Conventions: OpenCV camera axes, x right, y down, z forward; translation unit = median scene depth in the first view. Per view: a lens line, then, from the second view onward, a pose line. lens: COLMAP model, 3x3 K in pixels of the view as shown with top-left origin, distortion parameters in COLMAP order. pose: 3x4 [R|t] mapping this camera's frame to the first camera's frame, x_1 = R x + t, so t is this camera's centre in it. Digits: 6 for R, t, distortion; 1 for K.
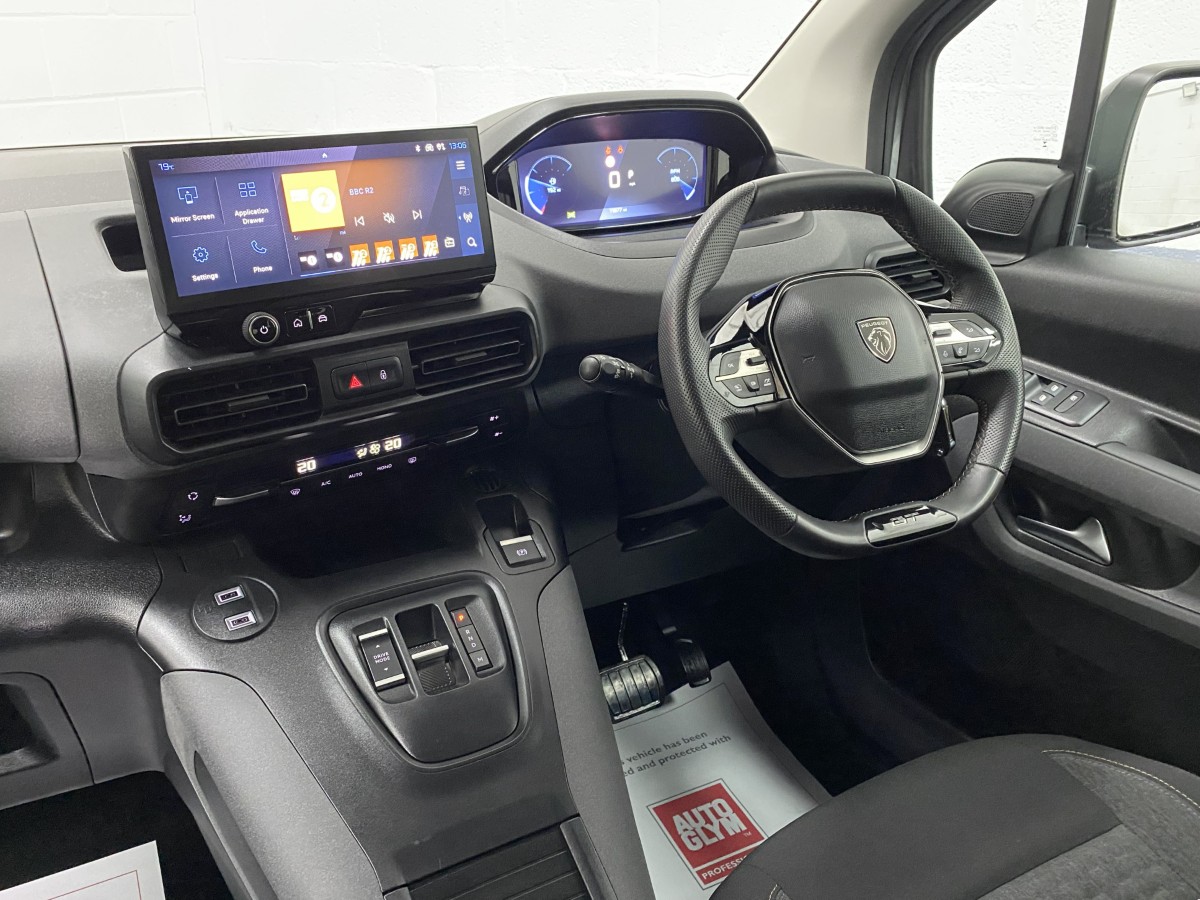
lens RADIAL K [[953.5, 0, 600.0], [0, 953.5, 450.0], [0, 0, 1]] dist [0.076760, -0.227218]
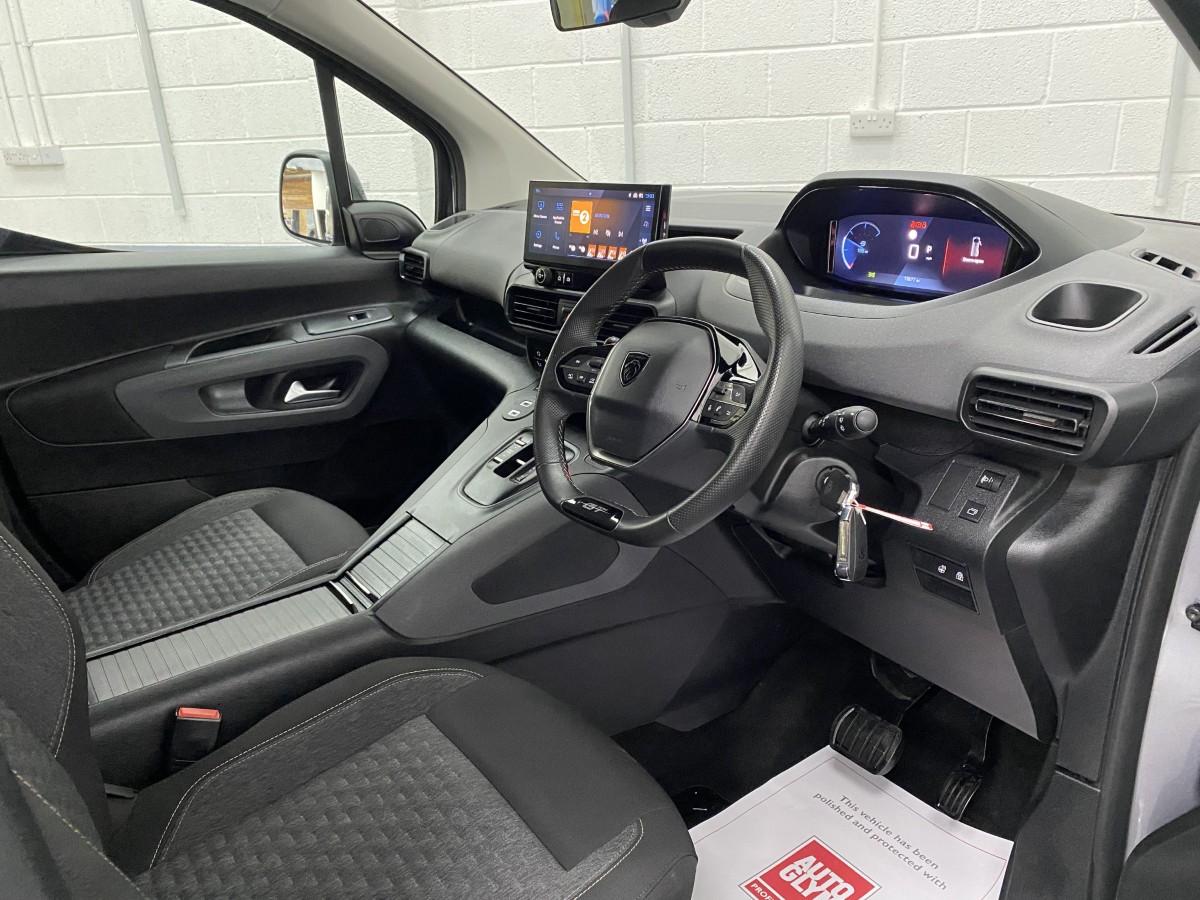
lens RADIAL K [[924.2, 0, 599.1], [0, 924.2, 474.7], [0, 0, 1]] dist [-0.011728, -0.008702]
pose [[0.111265, 0.347892, -0.930909, 1.451711], [-0.367510, 0.884724, 0.286707, -0.323926], [0.923340, 0.310218, 0.226292, 0.738468]]
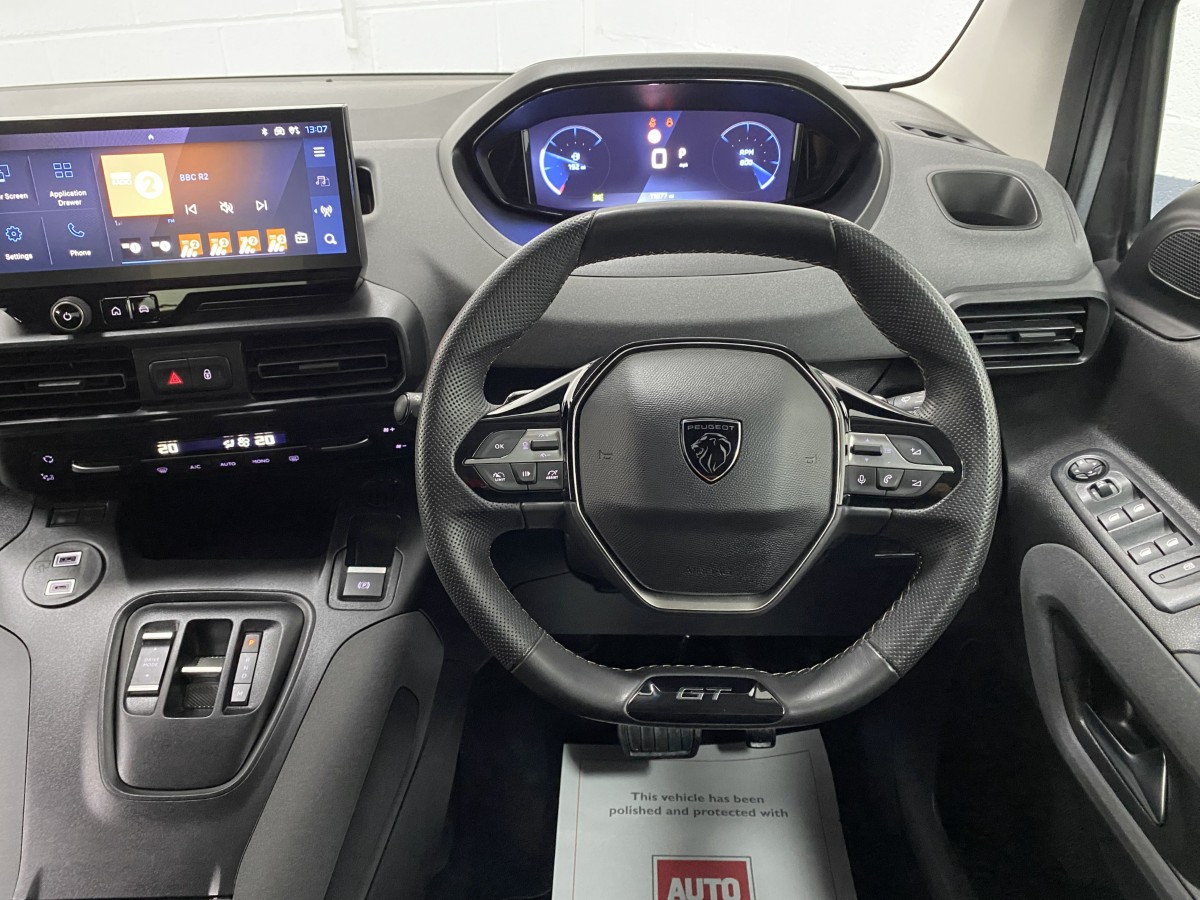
lens RADIAL K [[969.1, 0, 597.8], [0, 969.1, 457.5], [0, 0, 1]] dist [-0.007974, 0.012717]
pose [[0.885613, 0.215493, -0.411403, 0.519431], [-0.172485, 0.975091, 0.139450, -0.197332], [0.431206, -0.052538, 0.900723, 0.305835]]
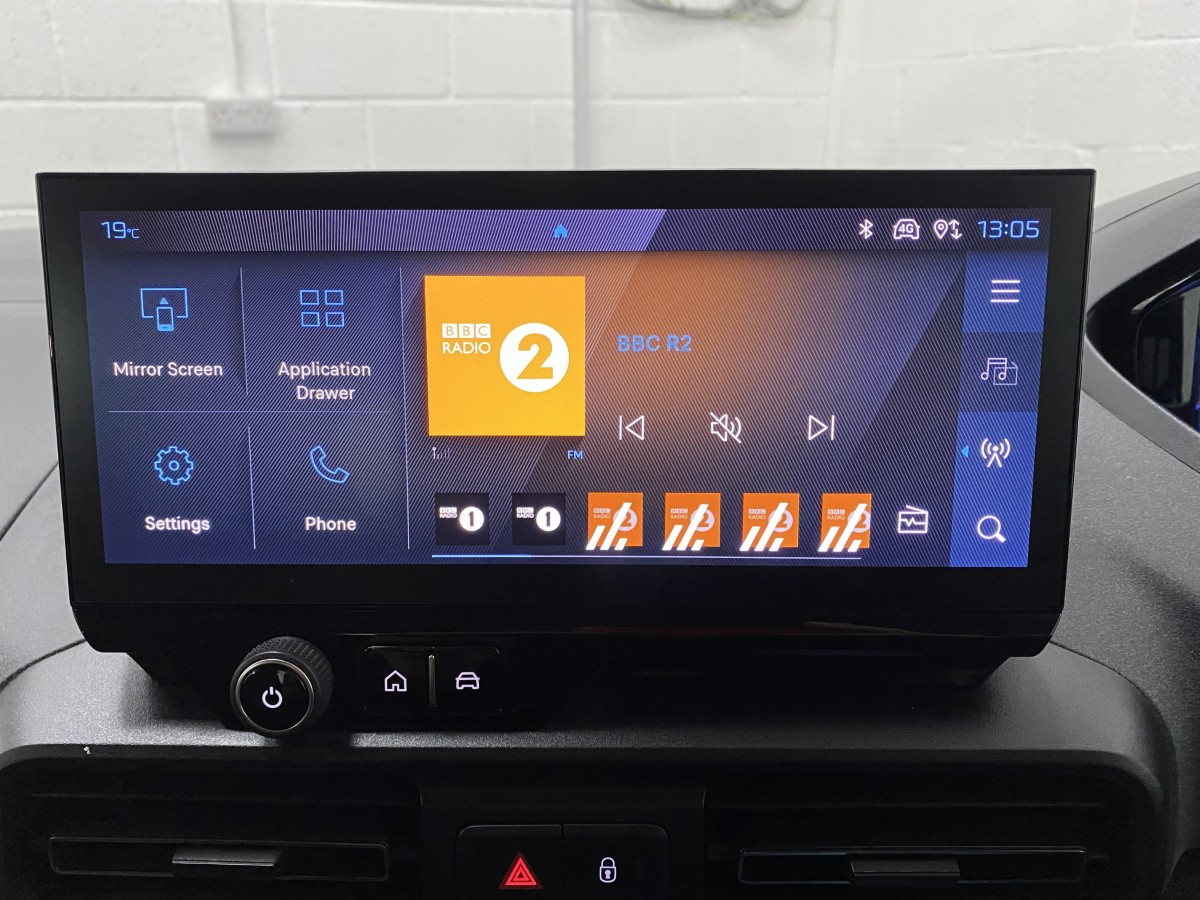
lens RADIAL K [[941.5, 0, 586.1], [0, 941.5, 452.1], [0, 0, 1]] dist [-0.000210, 0.001631]
pose [[0.792353, 0.191997, -0.579063, -0.068121], [-0.239870, 0.970784, -0.006344, -0.217938], [0.560927, 0.143926, 0.815258, 0.702242]]
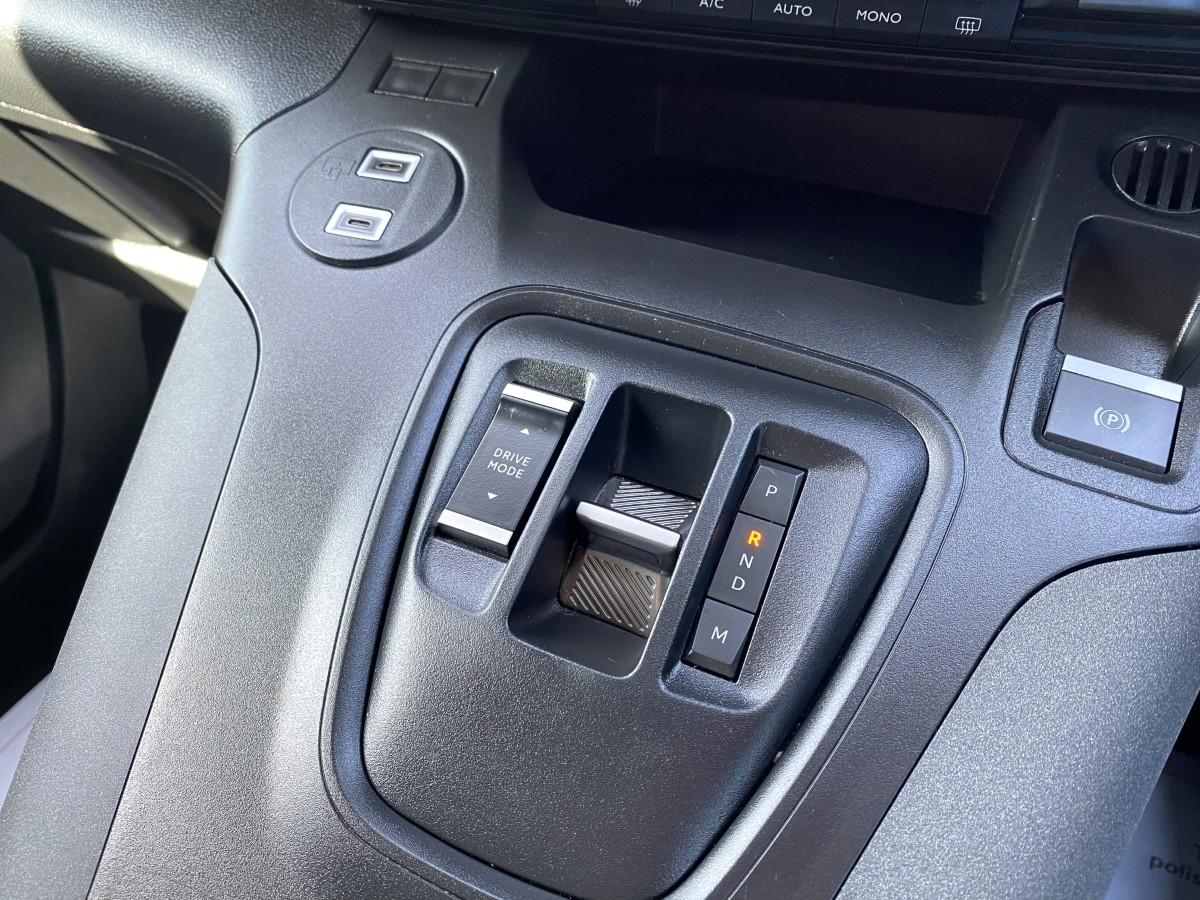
lens RADIAL K [[920.6, 0, 587.0], [0, 920.6, 450.2], [0, 0, 1]] dist [0.031307, -0.017223]
pose [[0.589839, 0.516796, -0.620494, 0.007266], [-0.323831, 0.855280, 0.404511, 0.056915], [0.739746, -0.037661, 0.671832, 0.757009]]
